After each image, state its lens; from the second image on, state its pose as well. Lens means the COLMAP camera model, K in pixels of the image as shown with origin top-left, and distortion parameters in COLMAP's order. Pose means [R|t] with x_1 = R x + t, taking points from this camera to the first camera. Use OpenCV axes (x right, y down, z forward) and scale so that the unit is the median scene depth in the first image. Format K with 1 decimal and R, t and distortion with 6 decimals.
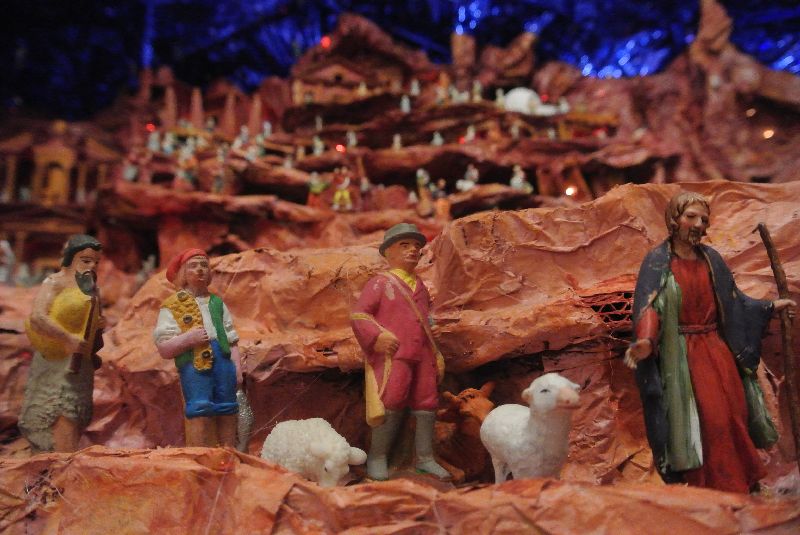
lens RADIAL K [[612.7, 0, 387.6], [0, 612.7, 279.5], [0, 0, 1]] dist [-0.093413, 0.038461]
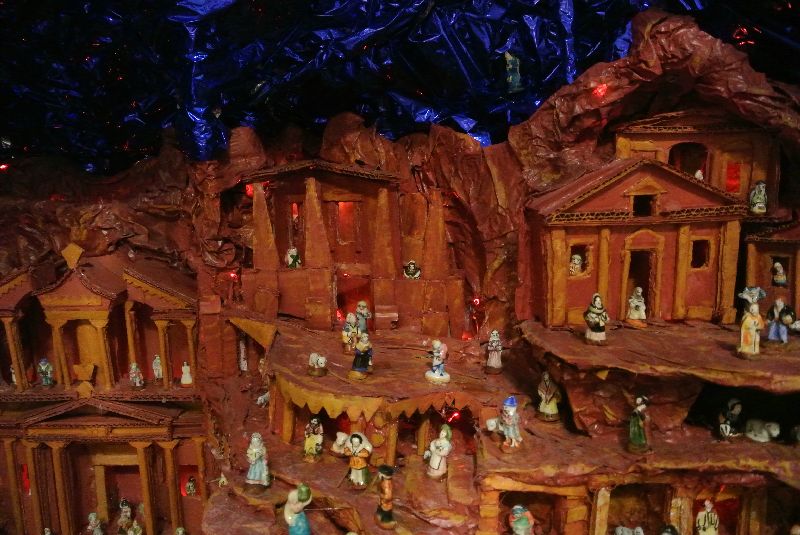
lens RADIAL K [[612.7, 0, 398.4], [0, 612.7, 270.5], [0, 0, 1]] dist [-0.093413, 0.038461]
pose [[0.987384, -0.001148, -0.158342, -0.186879], [0.054764, 0.940740, 0.334678, -0.453520], [0.148575, -0.339127, 0.928934, 0.588607]]
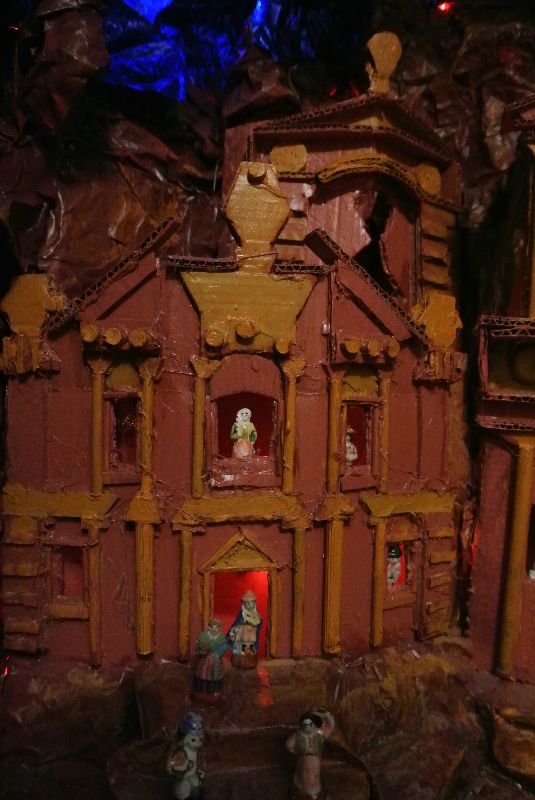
lens RADIAL K [[612.7, 0, 270.0], [0, 612.7, 416.6], [0, 0, 1]] dist [-0.093413, 0.038461]
pose [[0.904962, 0.063603, -0.420713, -0.708367], [0.037614, 0.972935, 0.227995, -0.167447], [0.423827, -0.222152, 0.878077, 0.752307]]
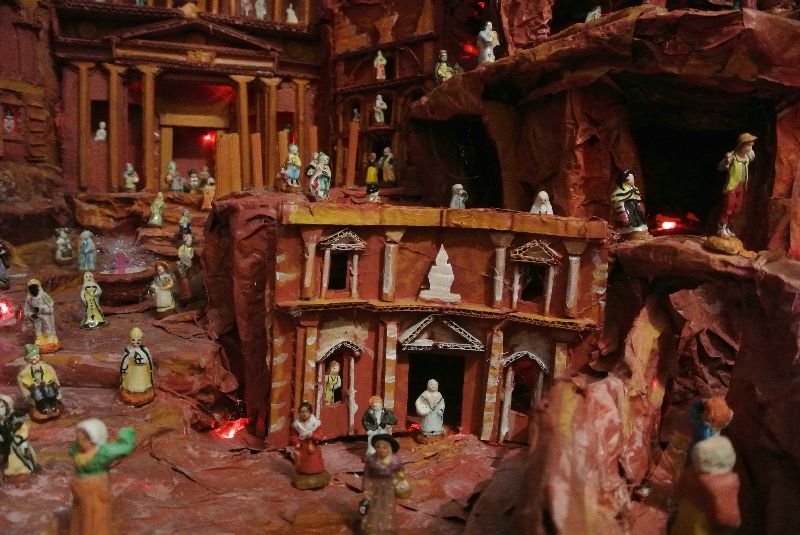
lens RADIAL K [[612.7, 0, 395.6], [0, 612.7, 273.6], [0, 0, 1]] dist [-0.093413, 0.038461]
pose [[0.980914, -0.005710, 0.194358, -0.531535], [-0.048529, 0.960748, 0.273146, -0.060068], [-0.188289, -0.277365, 0.942134, 0.401662]]
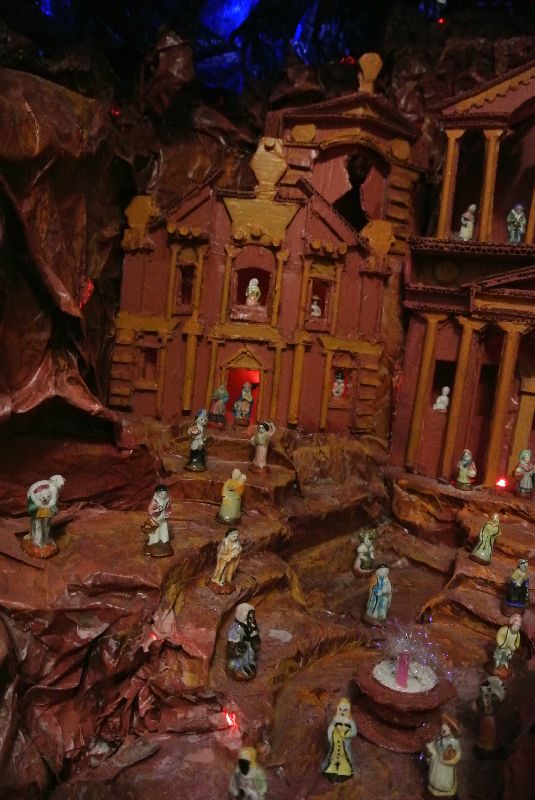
lens RADIAL K [[642.6, 0, 265.0], [0, 642.6, 399.8], [0, 0, 1]] dist [-0.092299, 0.040777]
pose [[0.829074, 0.153629, -0.537620, -0.548497], [-0.014691, 0.967166, 0.253720, -0.145147], [0.558946, -0.202455, 0.804109, 0.576994]]
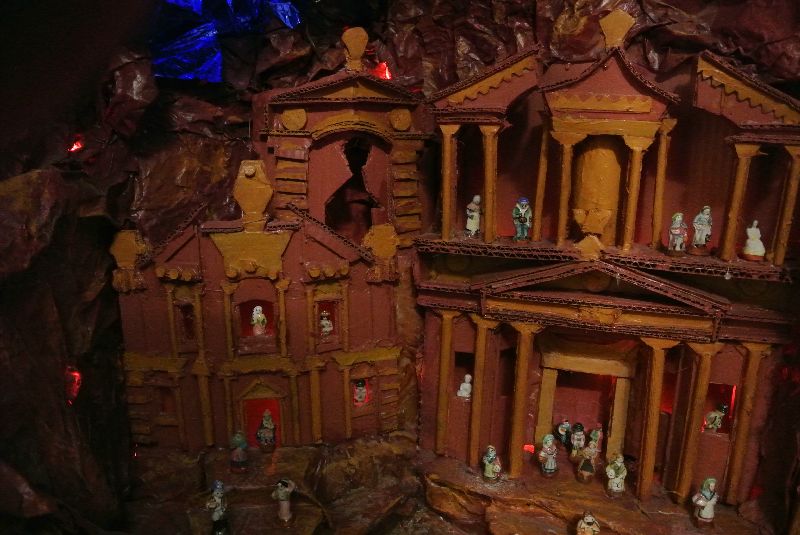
lens RADIAL K [[612.7, 0, 396.5], [0, 612.7, 277.5], [0, 0, 1]] dist [-0.093413, 0.038461]
pose [[0.887563, 0.121029, -0.444505, -0.546368], [0.073094, 0.915656, 0.395262, -0.297657], [0.454851, -0.383310, 0.803856, 0.679147]]
